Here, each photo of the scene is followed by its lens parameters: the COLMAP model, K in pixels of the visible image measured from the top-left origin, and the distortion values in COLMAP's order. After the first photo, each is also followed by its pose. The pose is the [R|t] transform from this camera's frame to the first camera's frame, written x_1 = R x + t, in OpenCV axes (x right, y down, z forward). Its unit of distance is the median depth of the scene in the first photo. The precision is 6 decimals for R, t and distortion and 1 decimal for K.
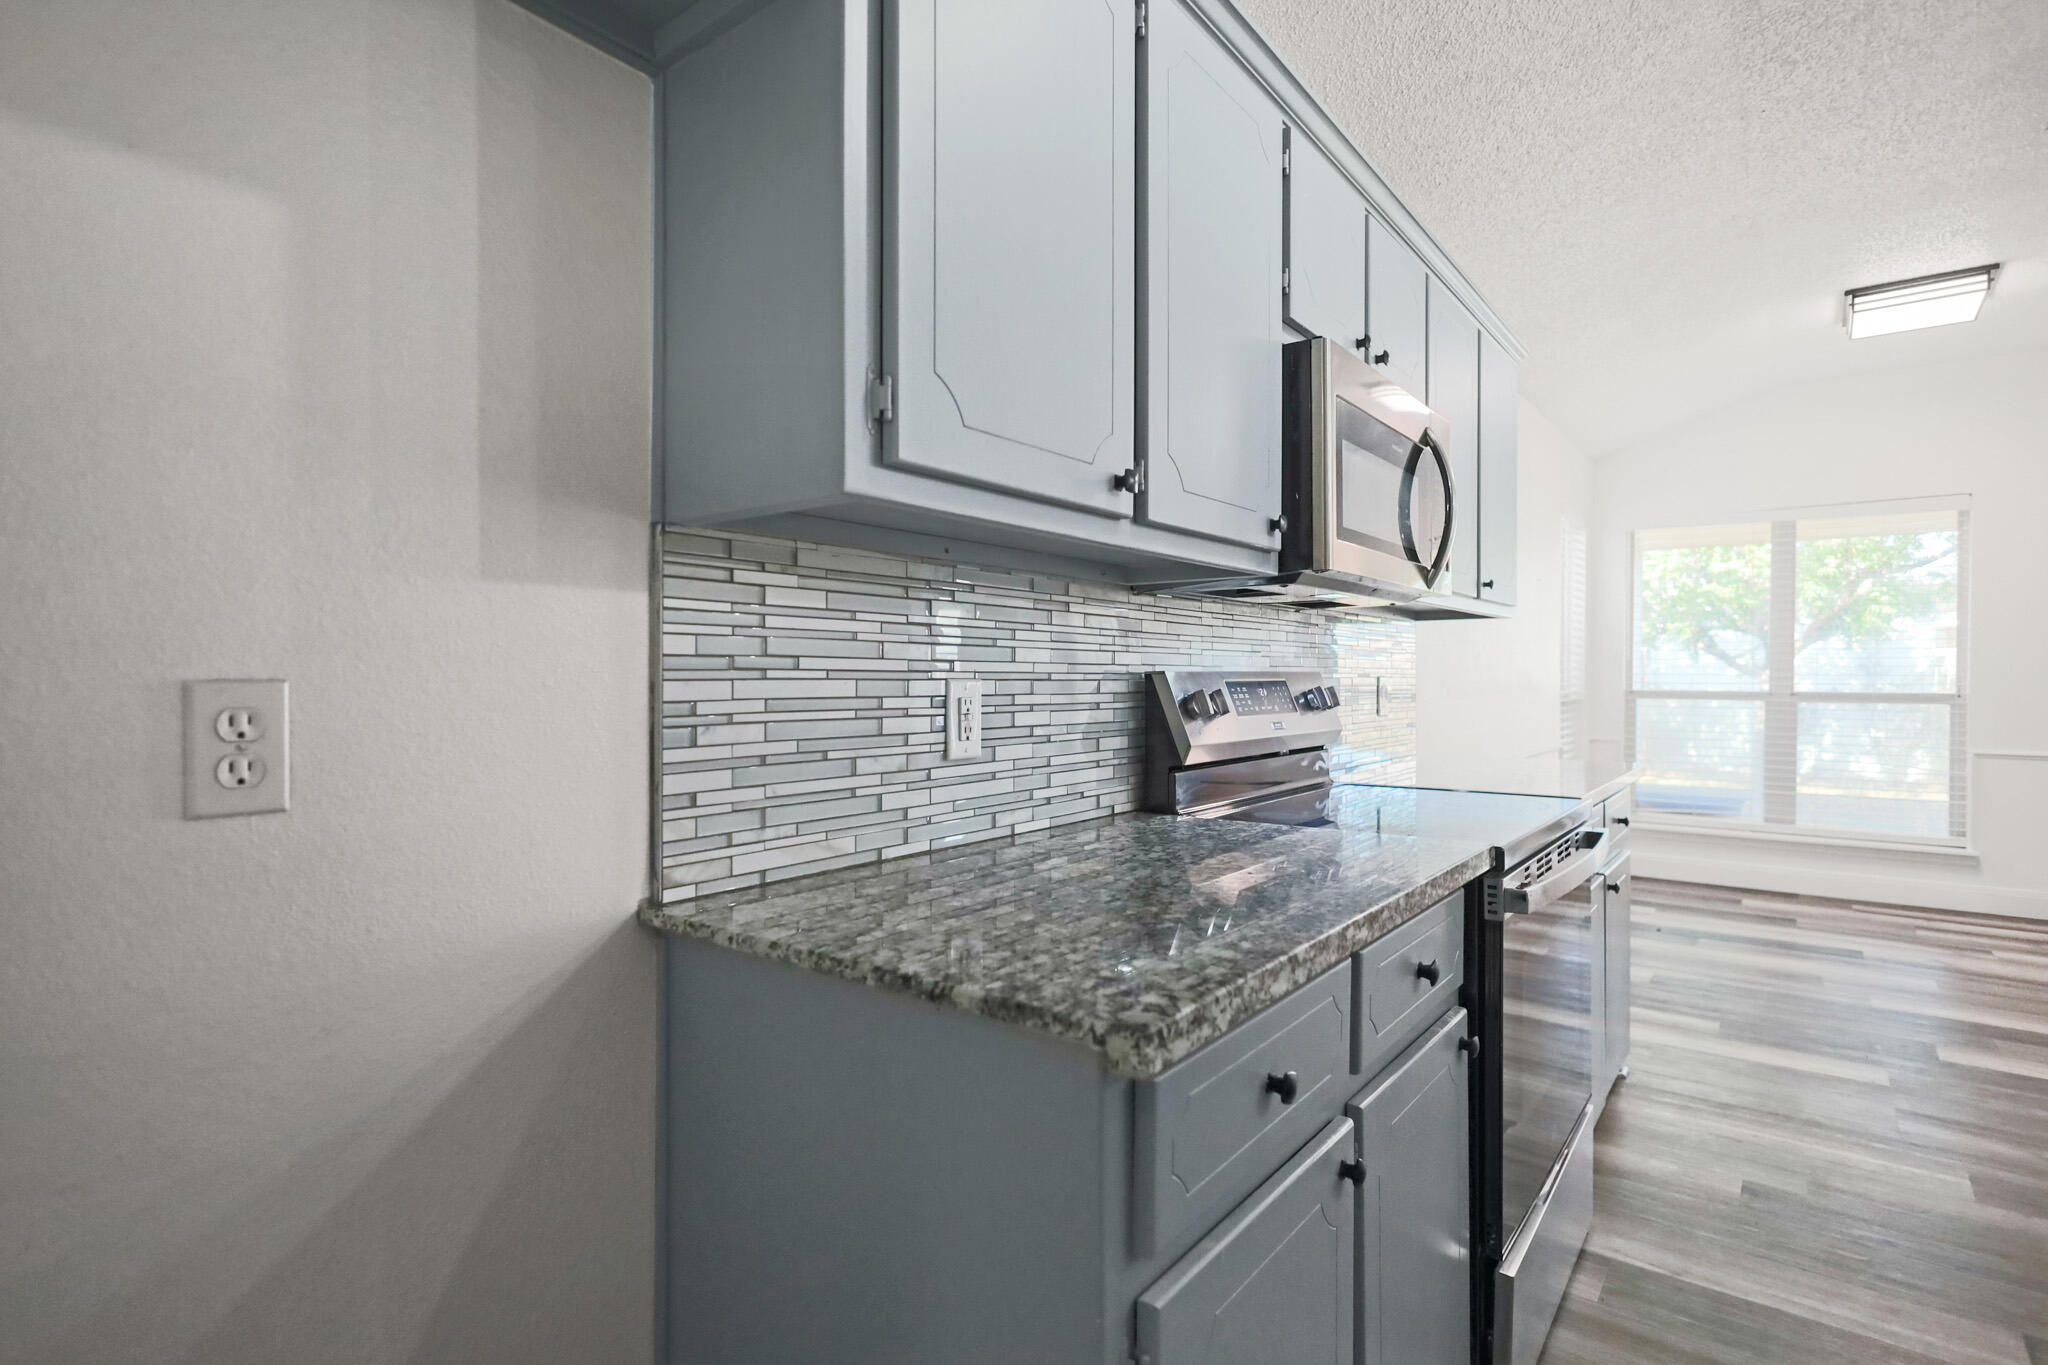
lens RADIAL K [[1000.3, 0, 987.5], [0, 1000.3, 683.6], [0, 0, 1]] dist [0.000991, 0.000147]
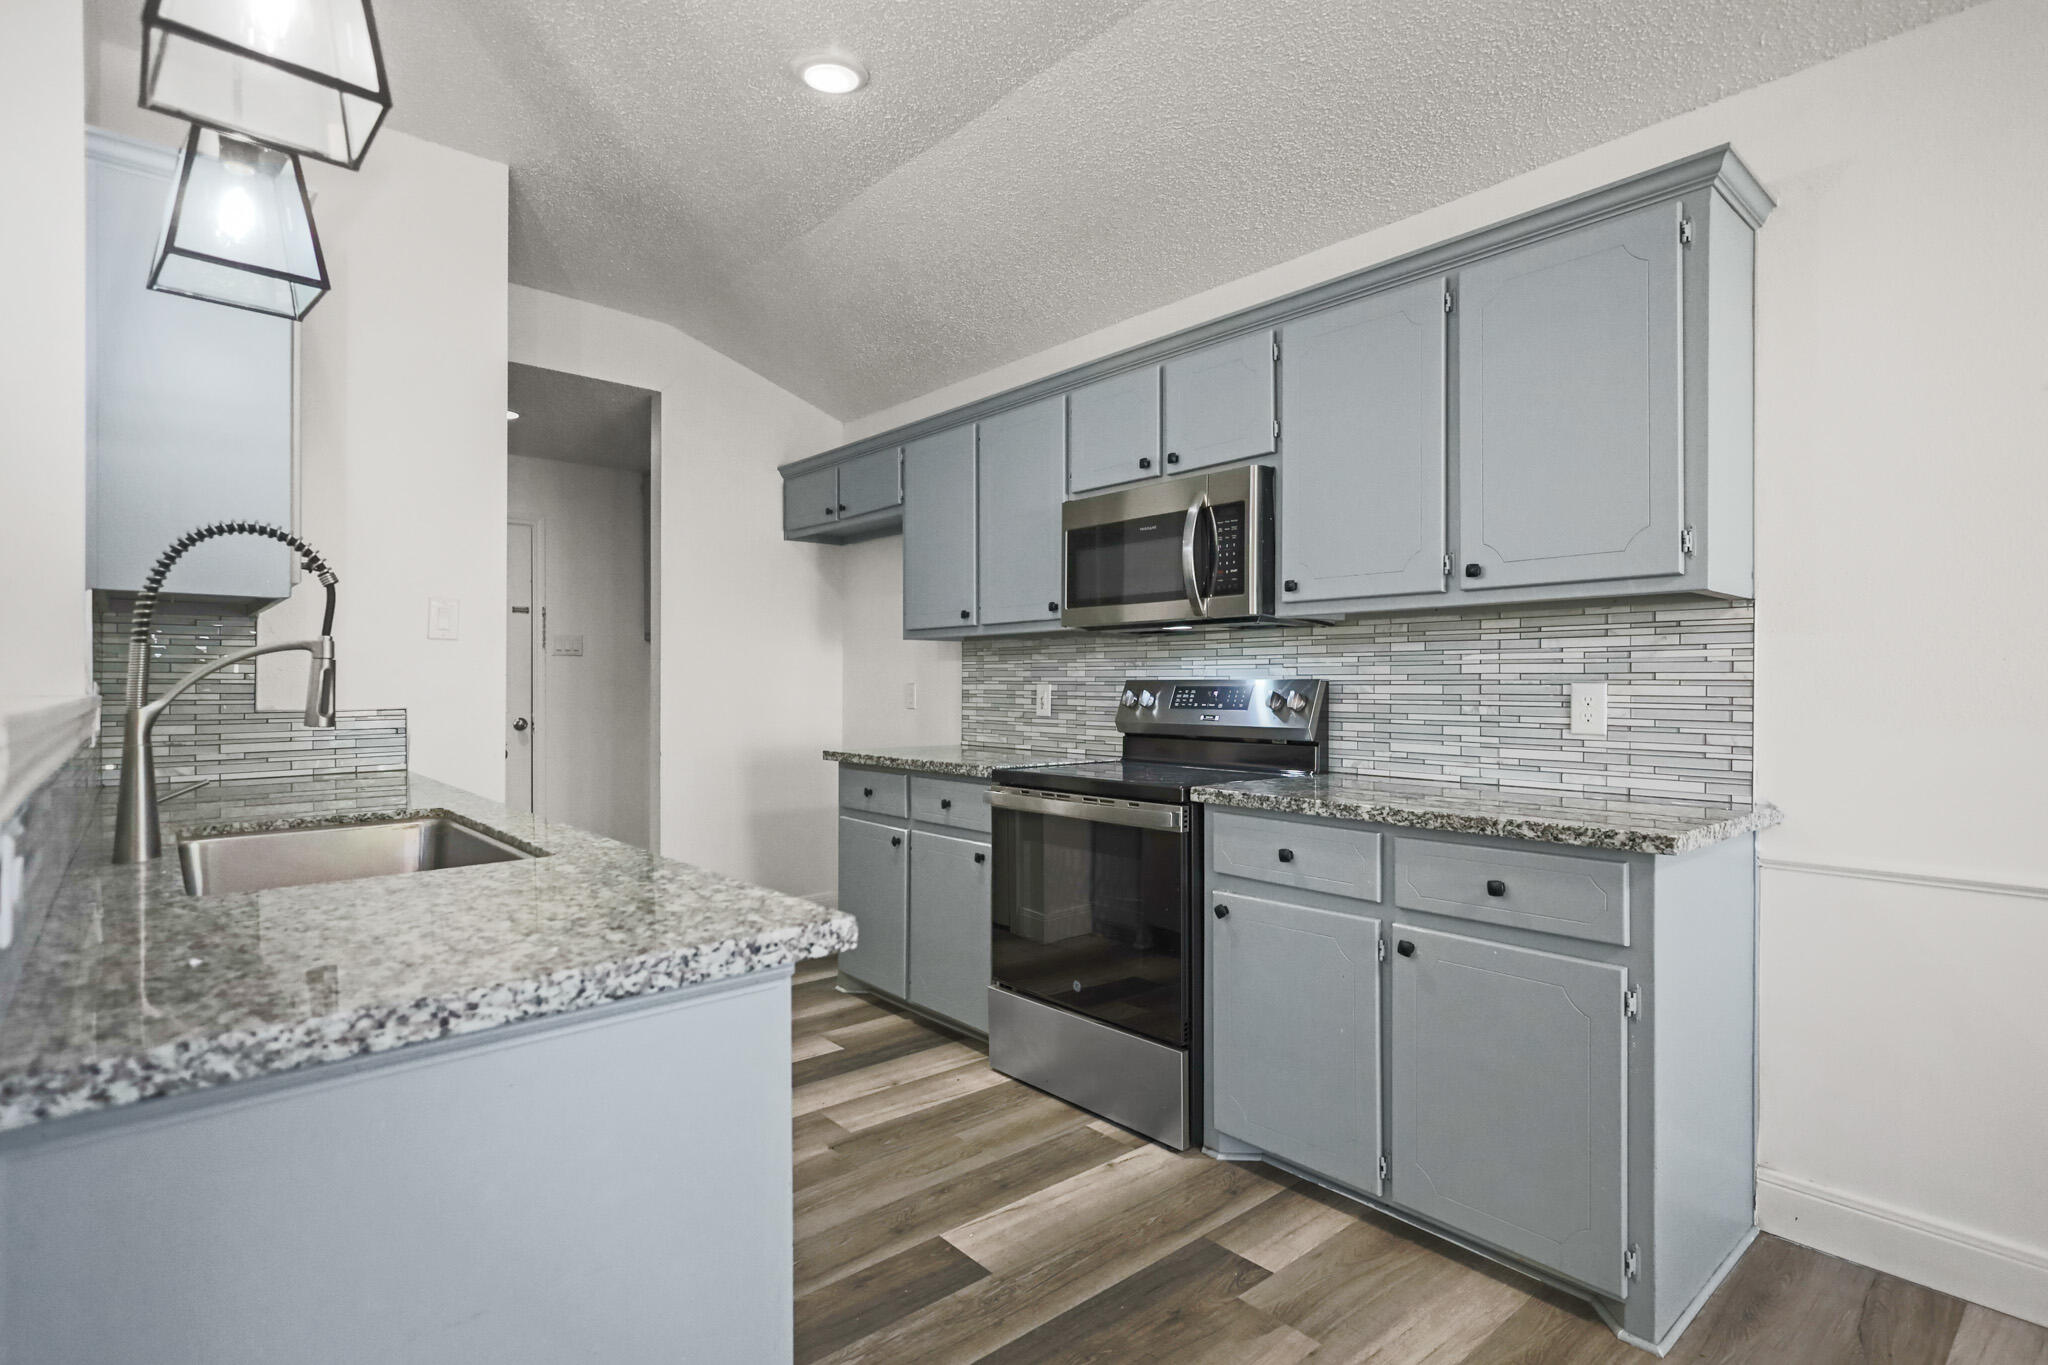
lens RADIAL K [[1005.5, 0, 1063.9], [0, 1005.5, 681.3], [0, 0, 1]] dist [0.000427, -0.000135]
pose [[-0.154888, 0.001879, -0.987930, 0.764784], [-0.001718, 0.999996, 0.002171, -0.005337], [0.987931, 0.002033, -0.154884, 0.450467]]
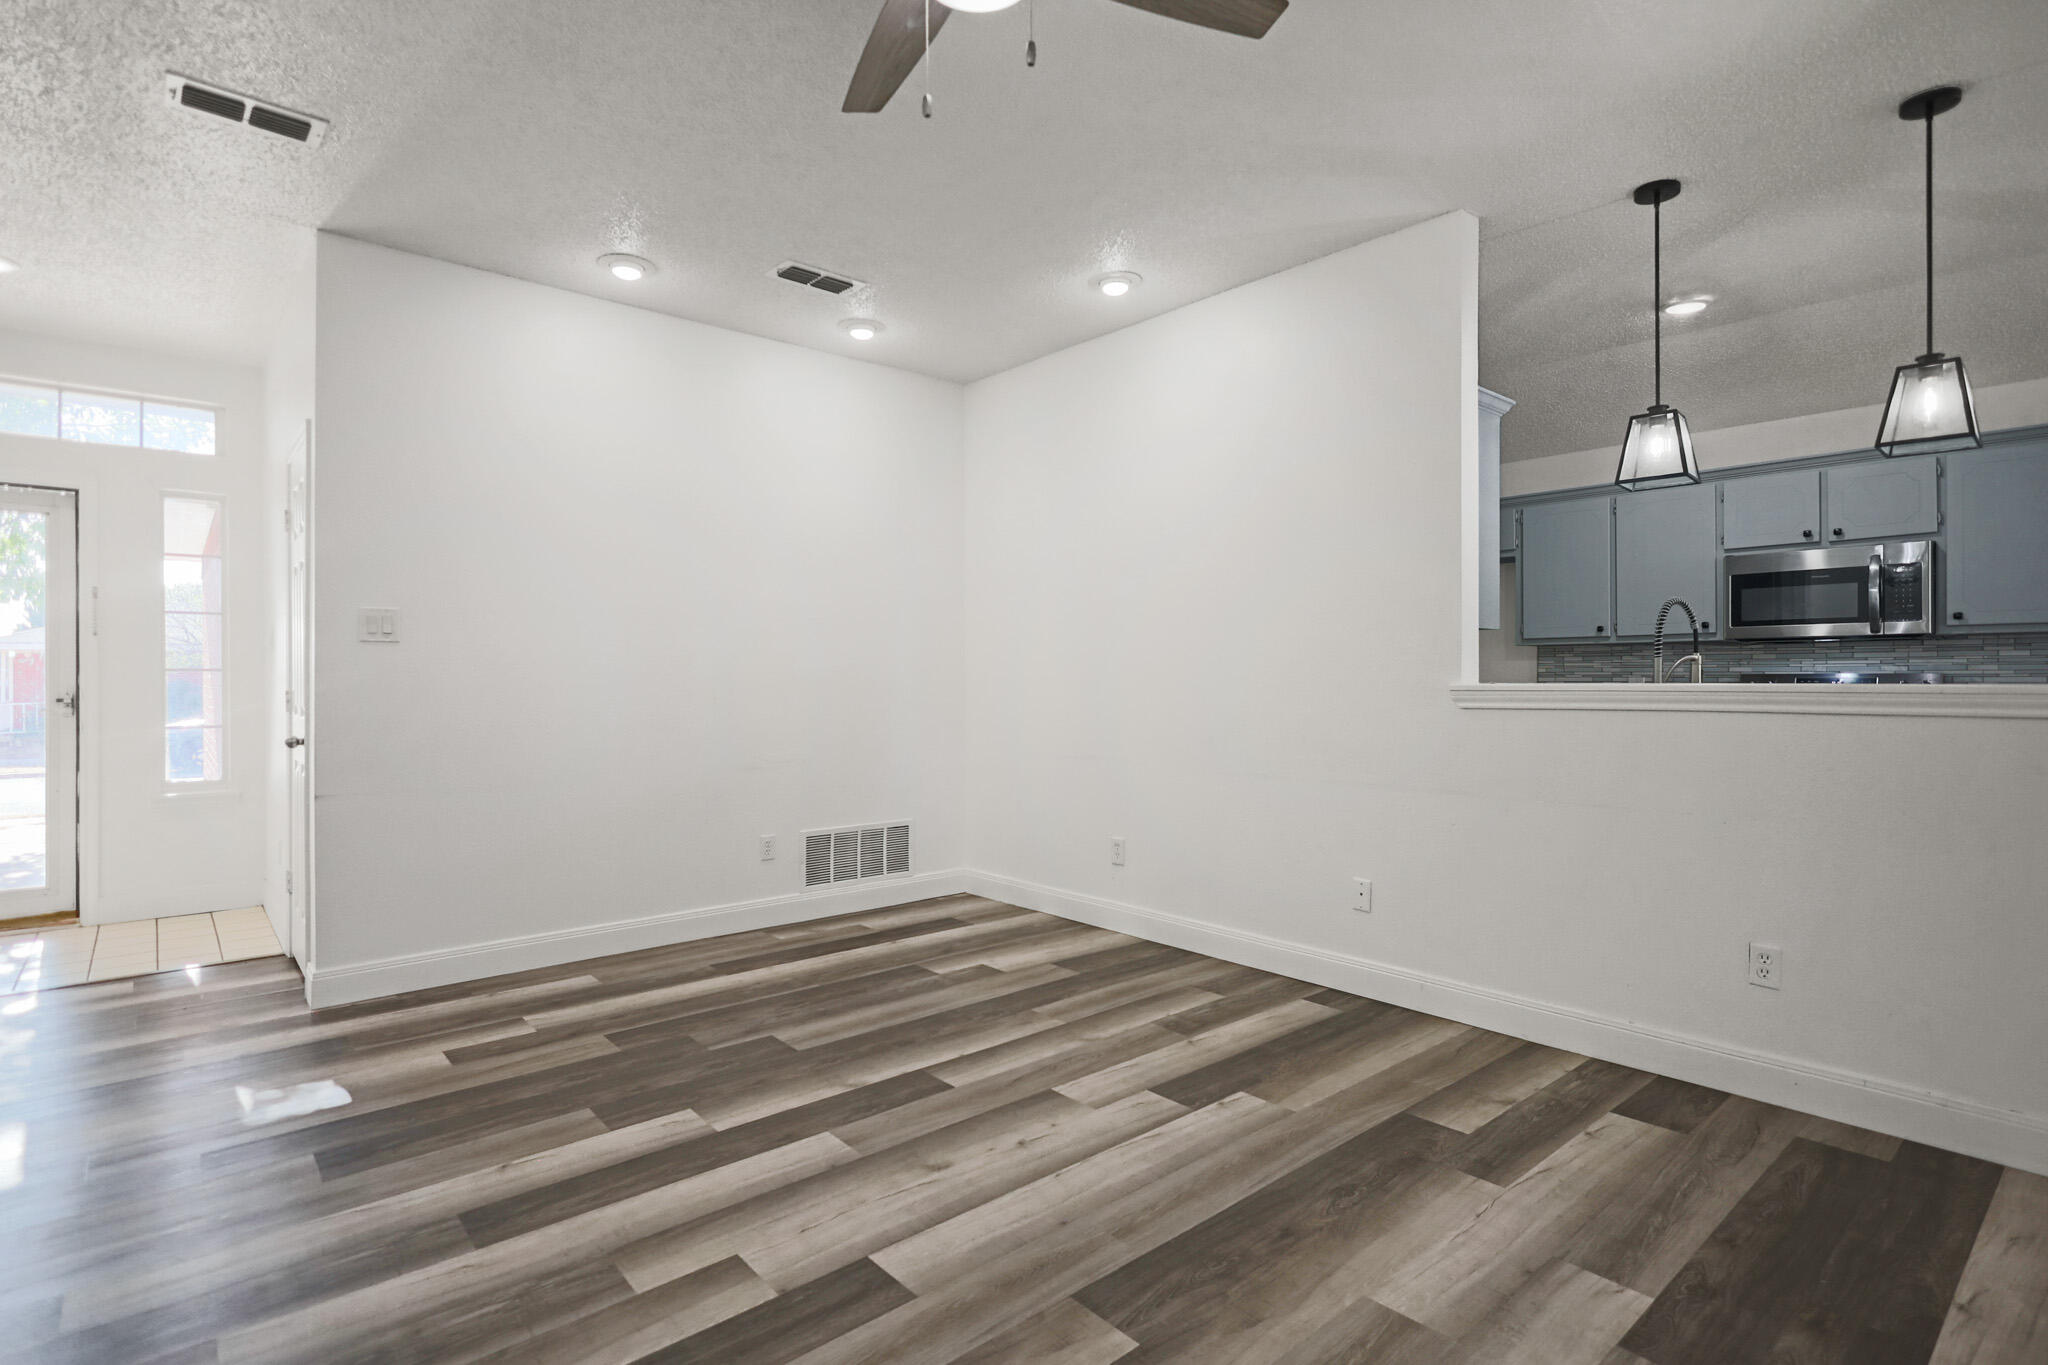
lens RADIAL K [[997.1, 0, 1032.8], [0, 997.1, 673.7], [0, 0, 1]] dist [-0.001869, -0.000110]
pose [[-0.181094, 0.001128, -0.983465, 1.212280], [-0.000416, 0.999999, 0.001224, -0.006157], [0.983466, 0.000631, -0.181093, -0.151103]]
